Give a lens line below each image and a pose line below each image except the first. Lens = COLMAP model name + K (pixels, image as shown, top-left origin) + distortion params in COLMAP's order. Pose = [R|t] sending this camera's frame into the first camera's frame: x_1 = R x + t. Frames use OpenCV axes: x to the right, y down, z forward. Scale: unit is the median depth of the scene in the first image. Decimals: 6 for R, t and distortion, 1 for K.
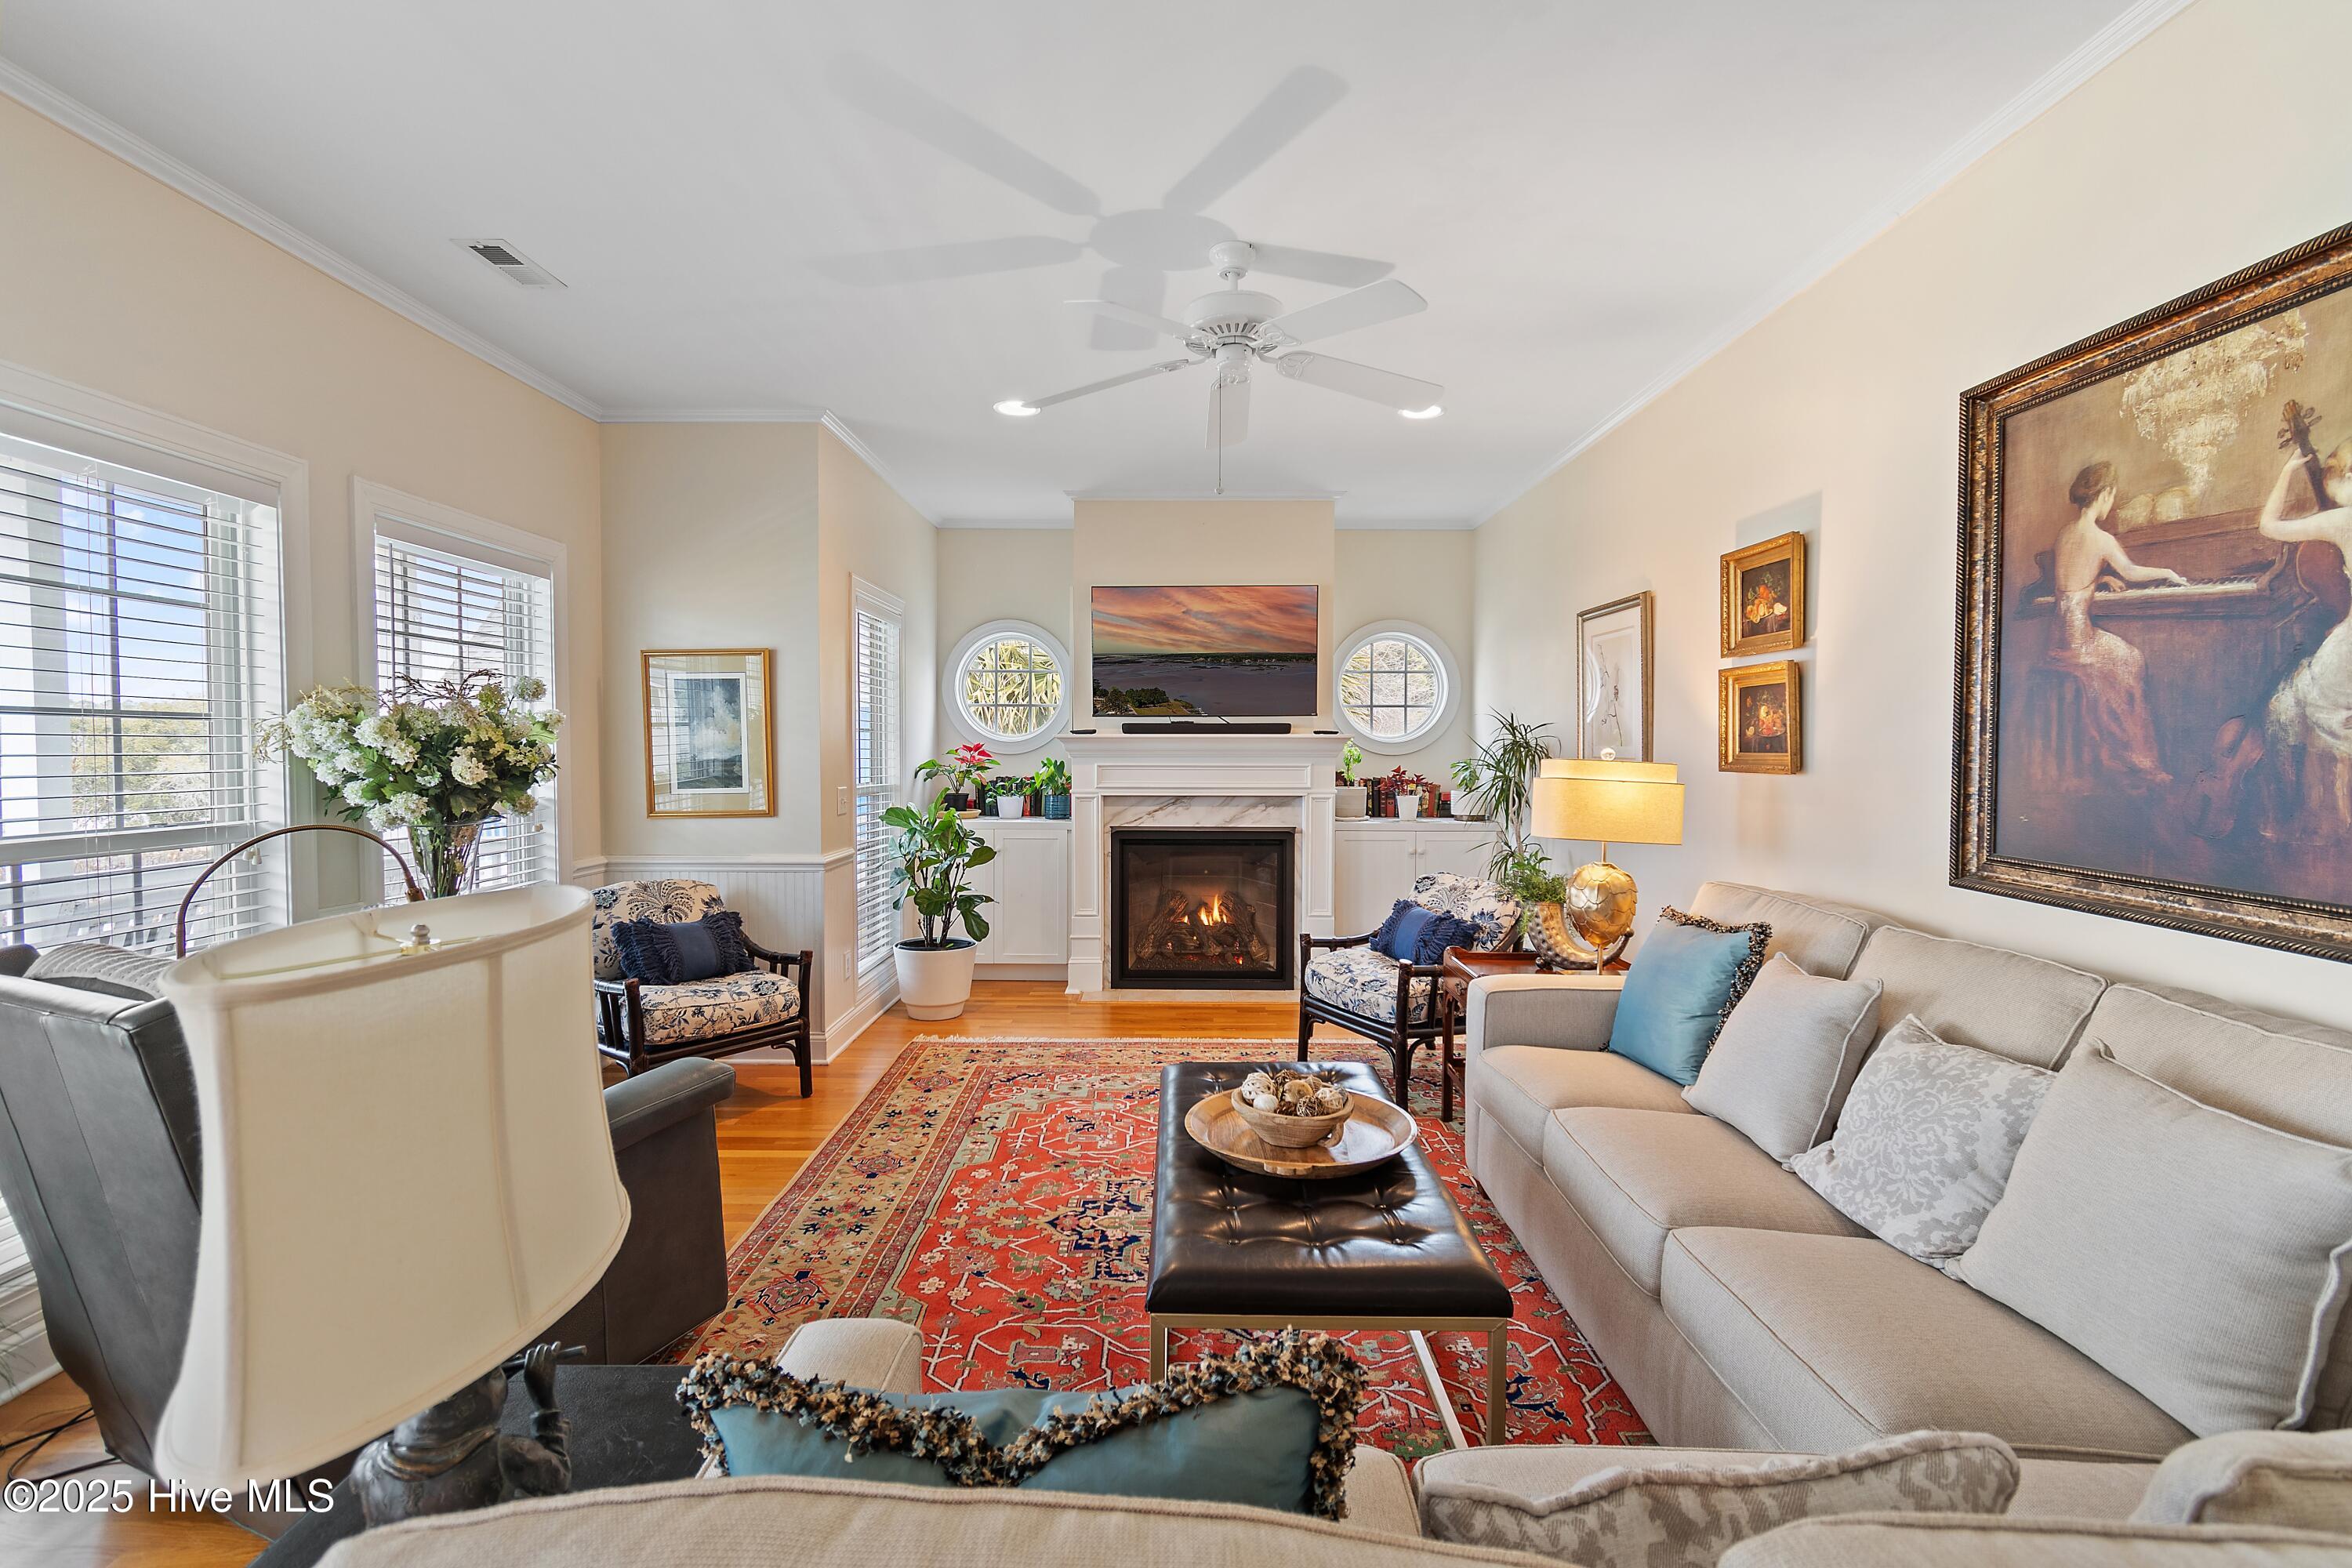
lens RADIAL K [[1037.5, 0, 1170.9], [0, 1037.5, 775.0], [0, 0, 1]] dist [0.004604, -0.000013]
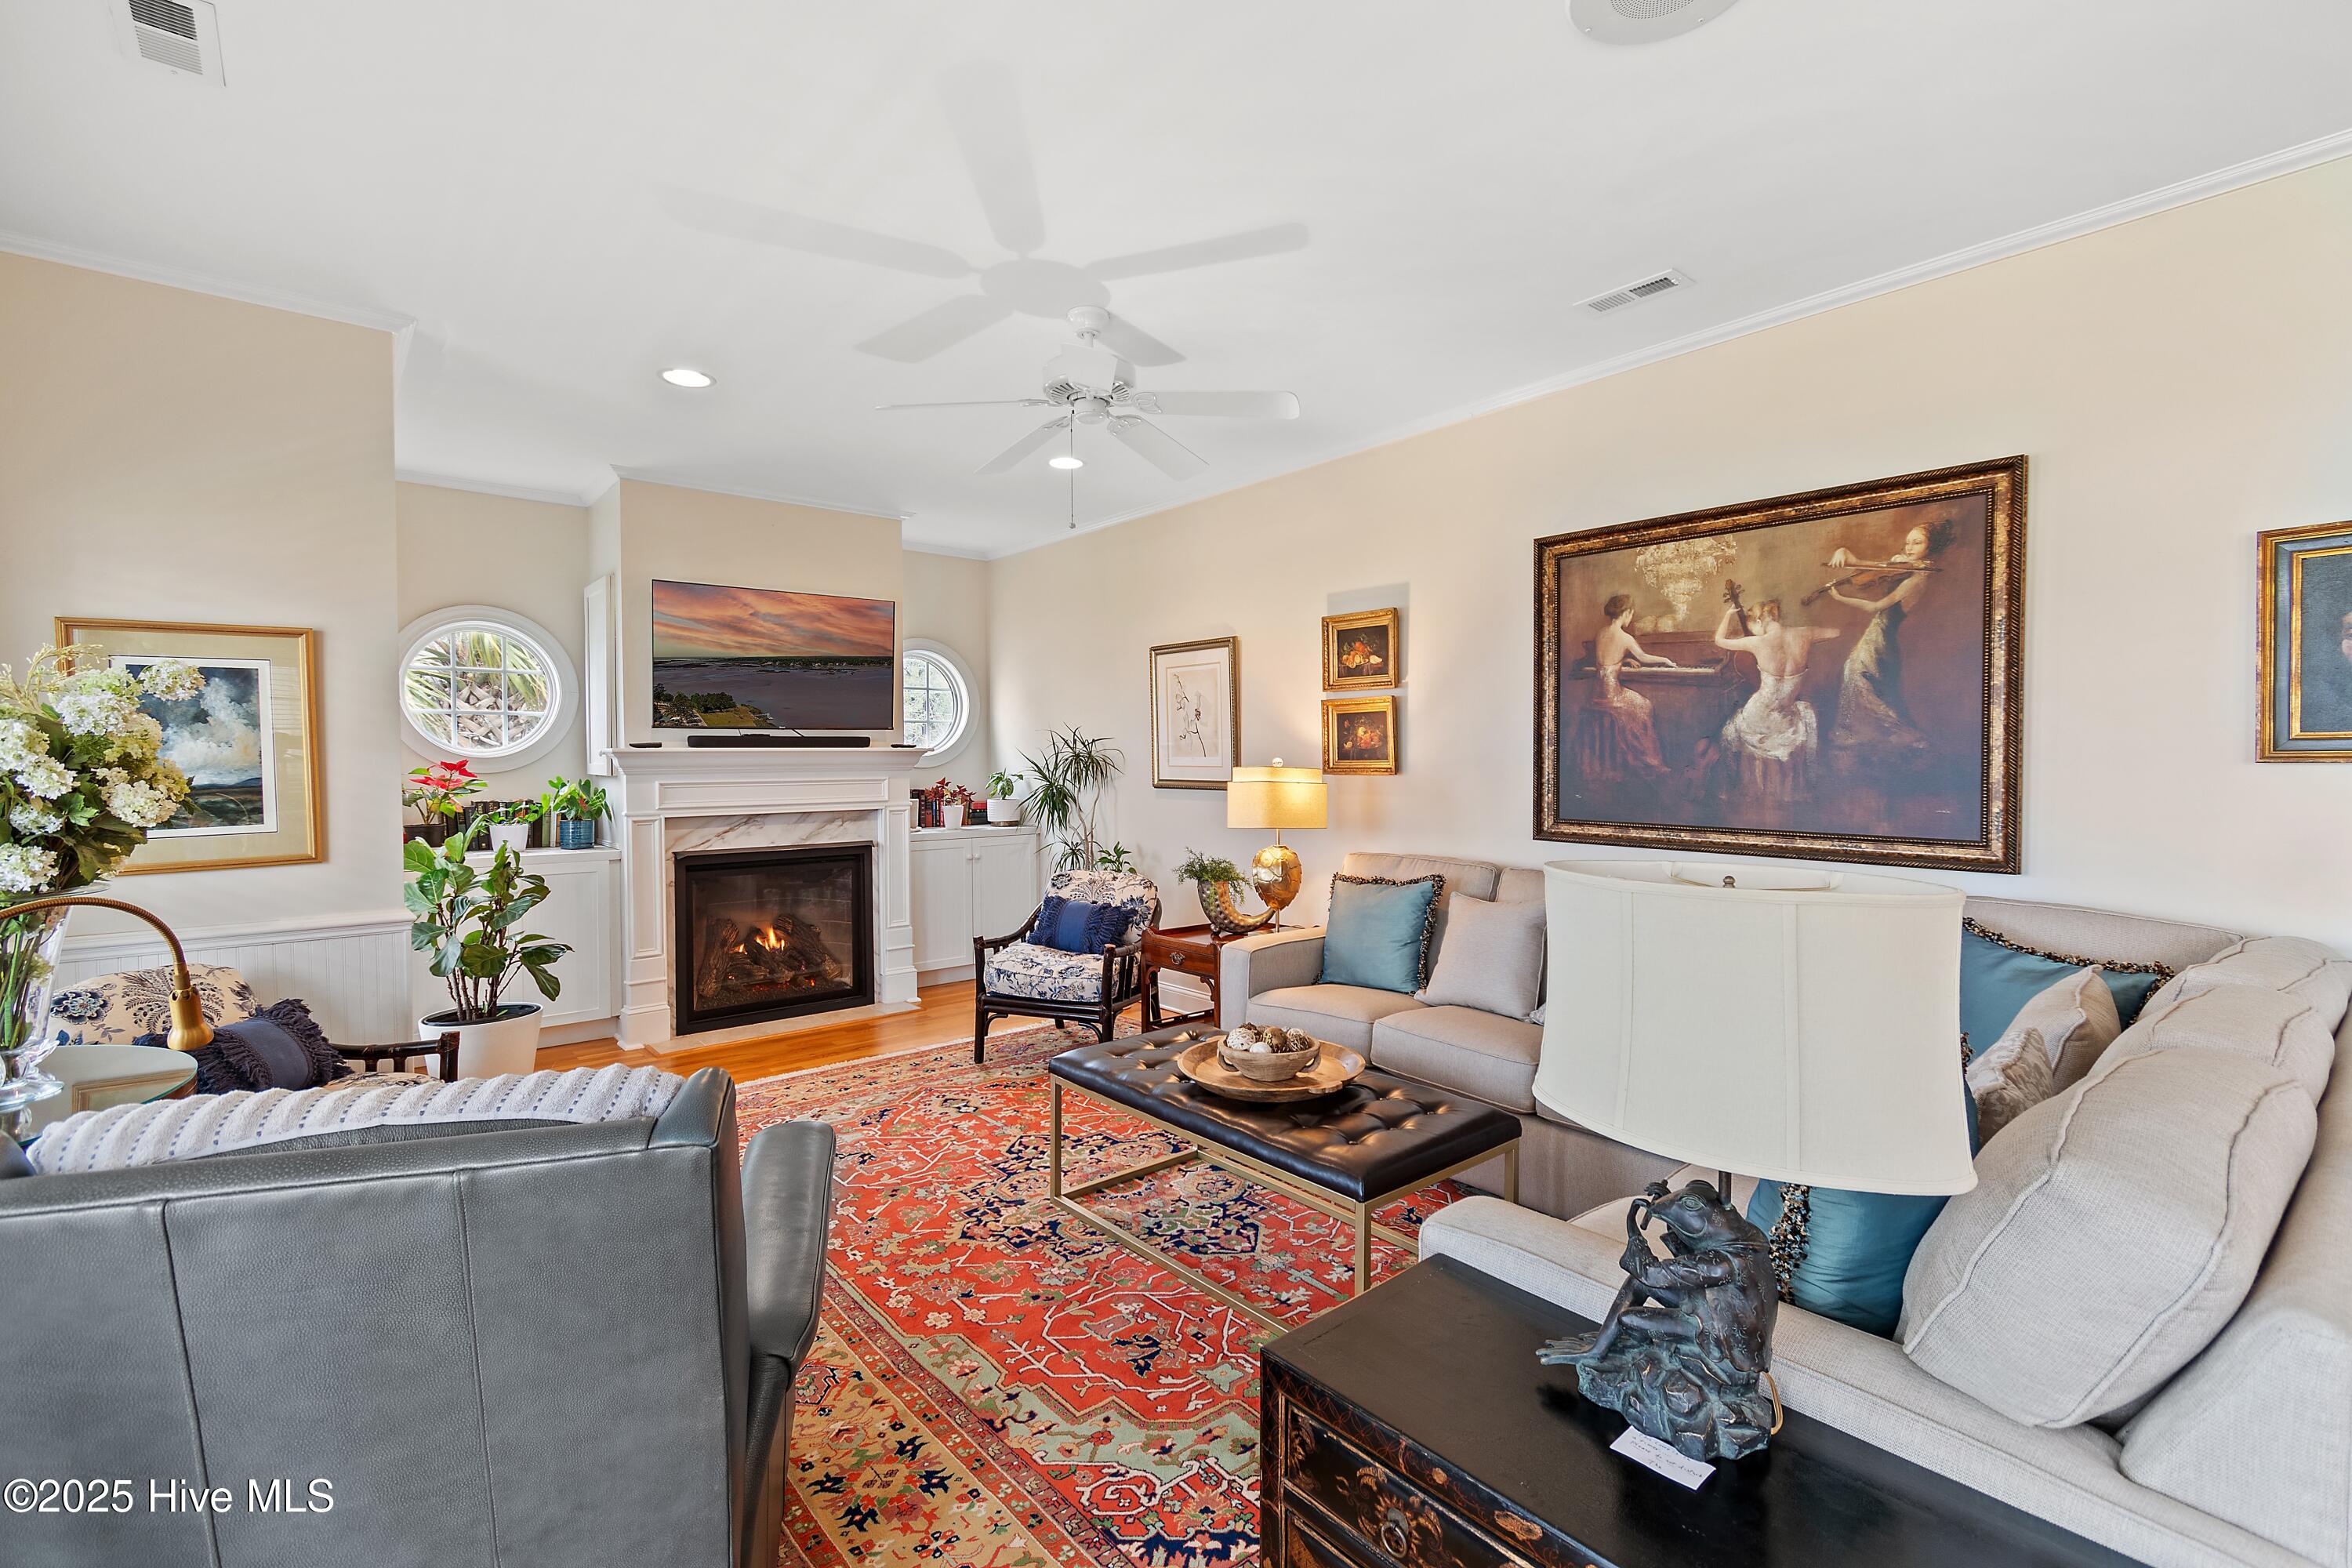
lens RADIAL K [[1032.5, 0, 1169.4], [0, 1032.5, 777.4], [0, 0, 1]] dist [0.005420, -0.004571]
pose [[0.763628, -0.019914, 0.645350, -0.439587], [0.026842, 0.999639, -0.000914, -0.002868], [-0.645099, 0.018020, 0.763887, 0.078830]]
